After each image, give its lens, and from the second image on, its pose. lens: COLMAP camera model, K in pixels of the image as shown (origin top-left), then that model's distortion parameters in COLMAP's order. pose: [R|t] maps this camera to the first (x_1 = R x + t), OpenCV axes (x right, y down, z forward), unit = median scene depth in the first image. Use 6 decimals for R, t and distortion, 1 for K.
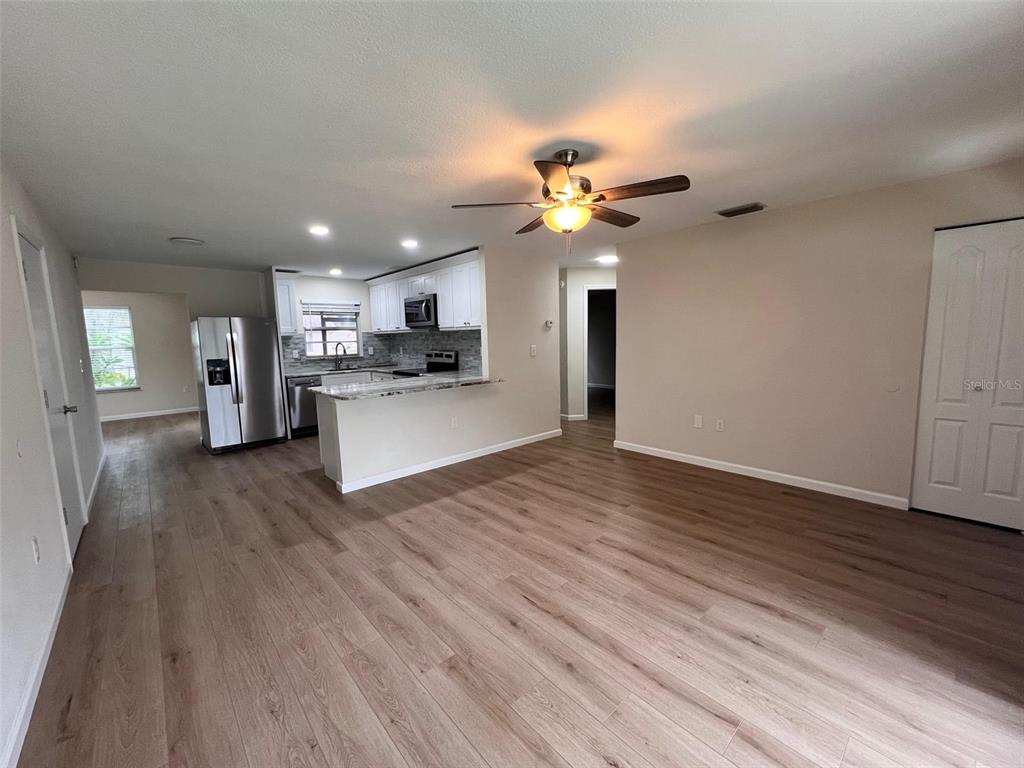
lens RADIAL K [[418.0, 0, 511.2], [0, 418.0, 384.7], [0, 0, 1]] dist [-0.001203, 0.000007]
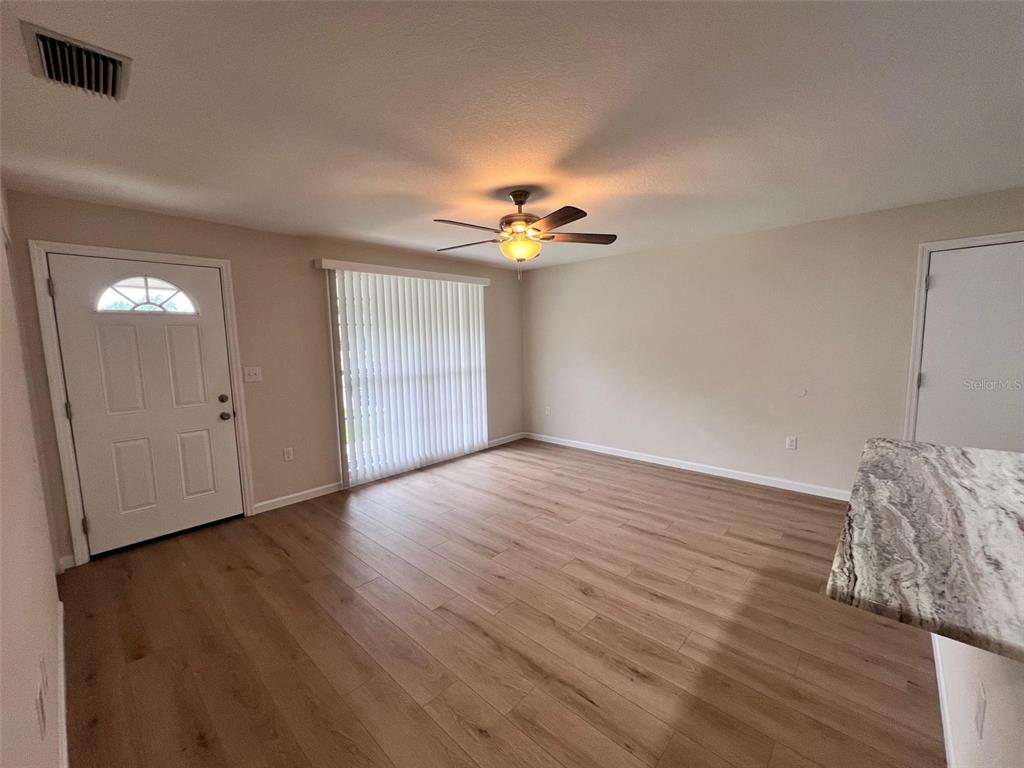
lens RADIAL K [[418.0, 0, 514.0], [0, 418.0, 384.9], [0, 0, 1]] dist [-0.001203, 0.000007]
pose [[-0.994346, 0.054384, -0.091209, 0.210309], [0.032518, 0.973584, 0.226002, -0.224204], [0.101091, 0.221758, -0.969847, 1.675576]]
